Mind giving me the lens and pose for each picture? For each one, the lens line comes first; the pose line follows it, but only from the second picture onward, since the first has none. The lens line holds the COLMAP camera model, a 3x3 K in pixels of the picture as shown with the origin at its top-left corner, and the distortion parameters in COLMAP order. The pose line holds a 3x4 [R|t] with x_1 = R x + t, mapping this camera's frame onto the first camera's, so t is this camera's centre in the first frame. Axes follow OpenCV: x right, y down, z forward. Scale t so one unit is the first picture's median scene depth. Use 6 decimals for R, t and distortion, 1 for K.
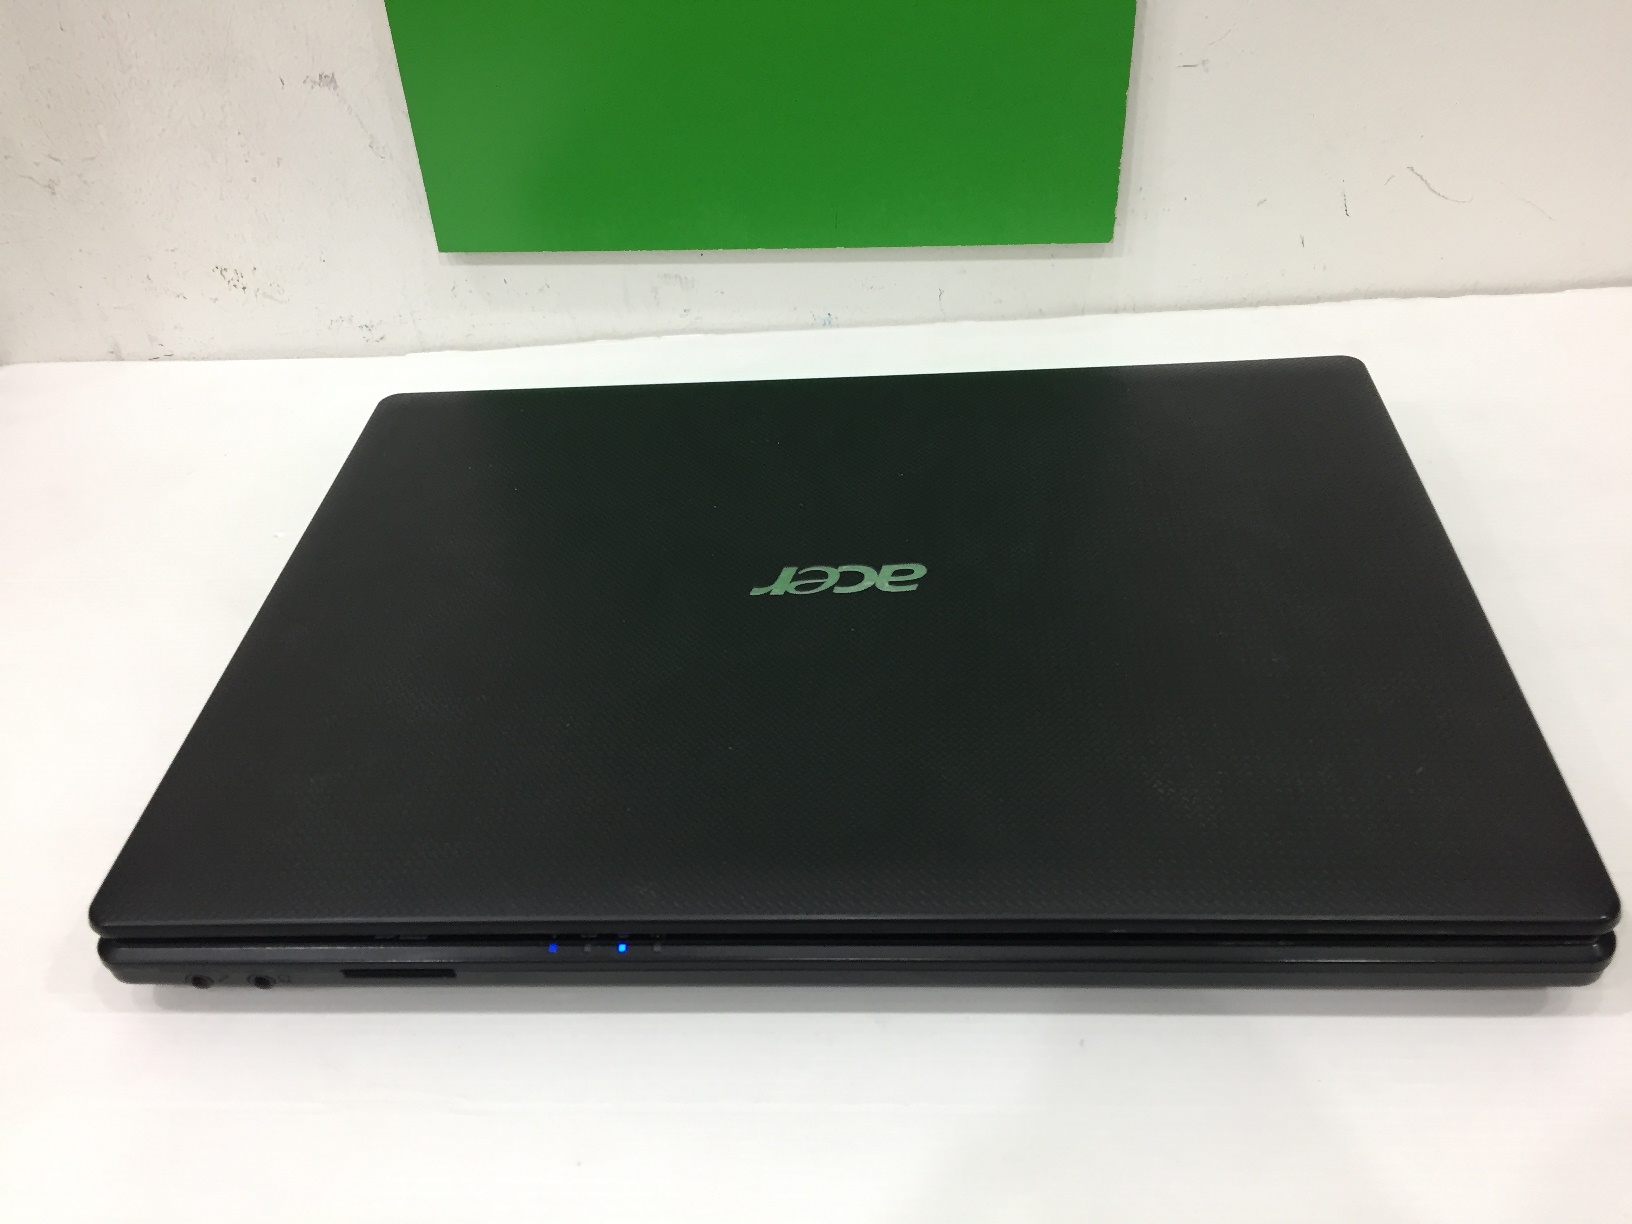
lens RADIAL K [[1453.2, 0, 814.4], [0, 1453.2, 600.0], [0, 0, 1]] dist [0.084731, -0.140208]
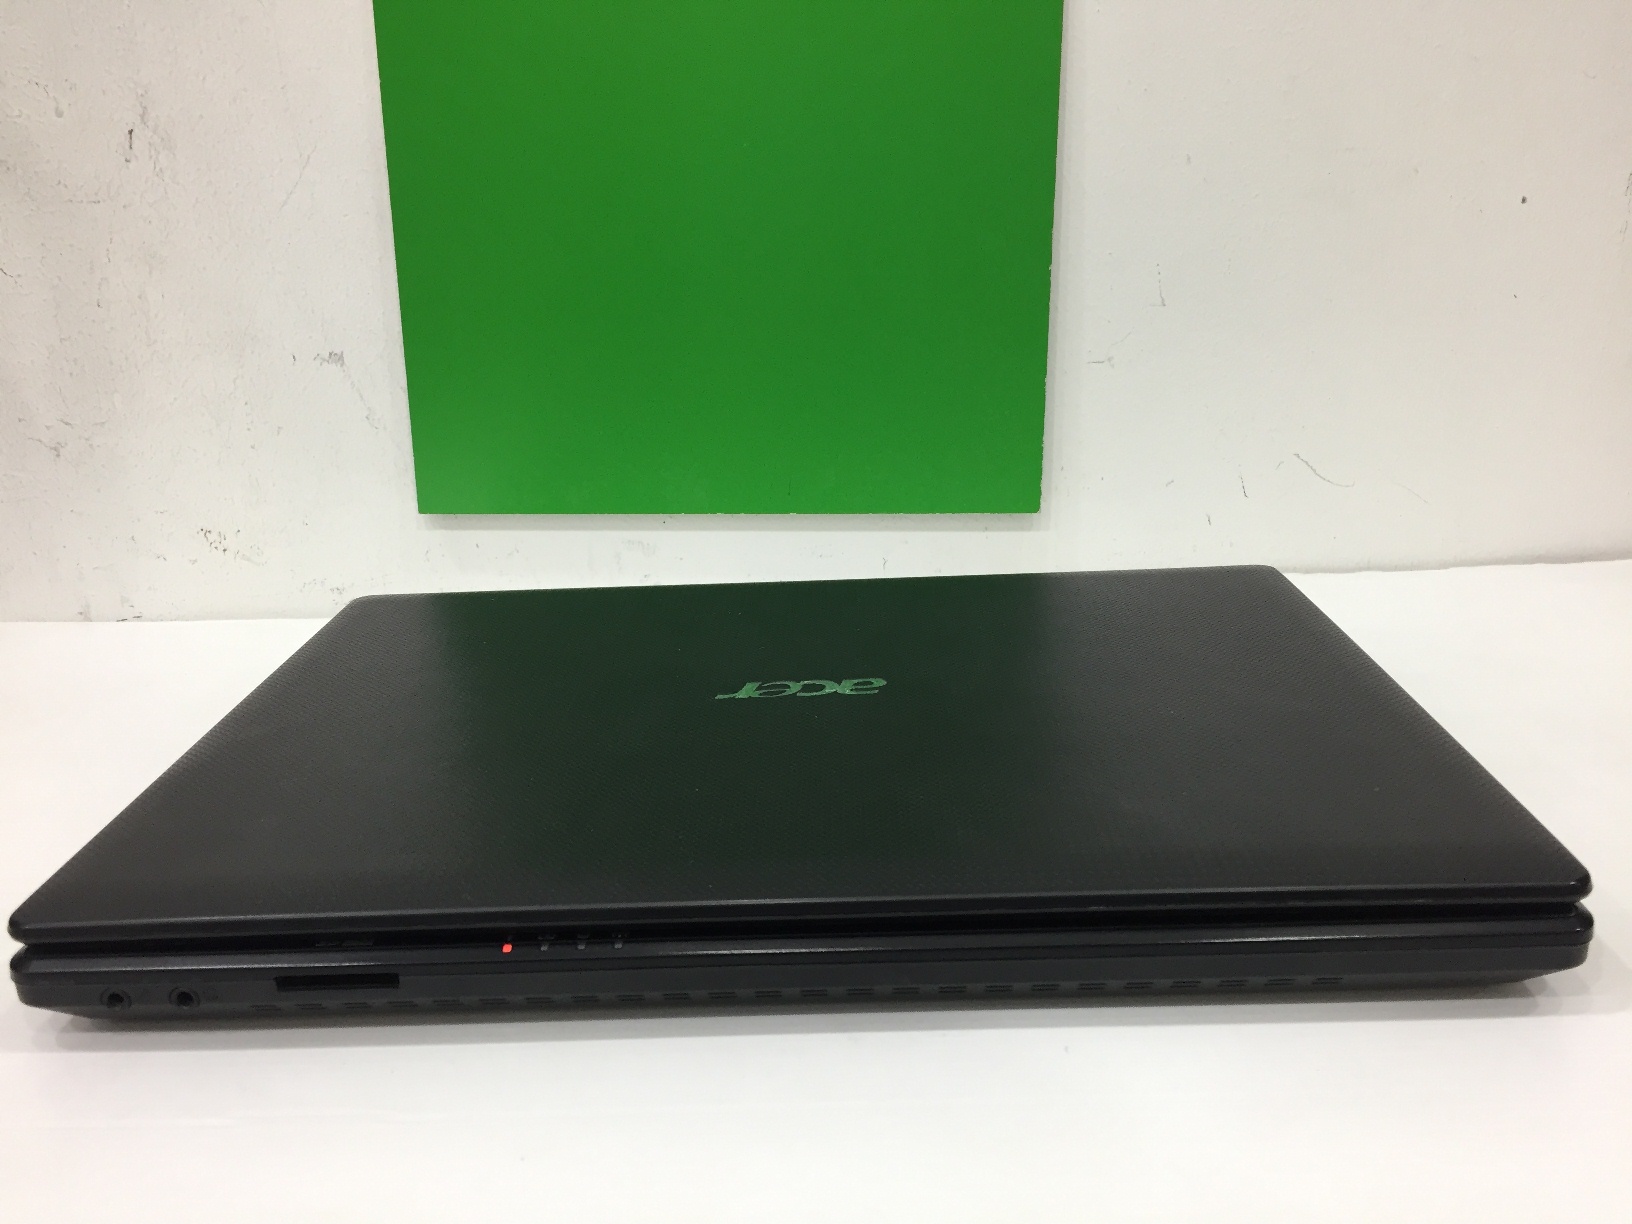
lens RADIAL K [[1453.2, 0, 816.0], [0, 1453.2, 601.3], [0, 0, 1]] dist [0.084731, -0.140208]
pose [[0.998392, 0.023305, 0.051668, -0.019954], [-0.002234, 0.927030, -0.374979, 0.229241], [-0.056637, 0.374261, 0.925592, 0.017654]]
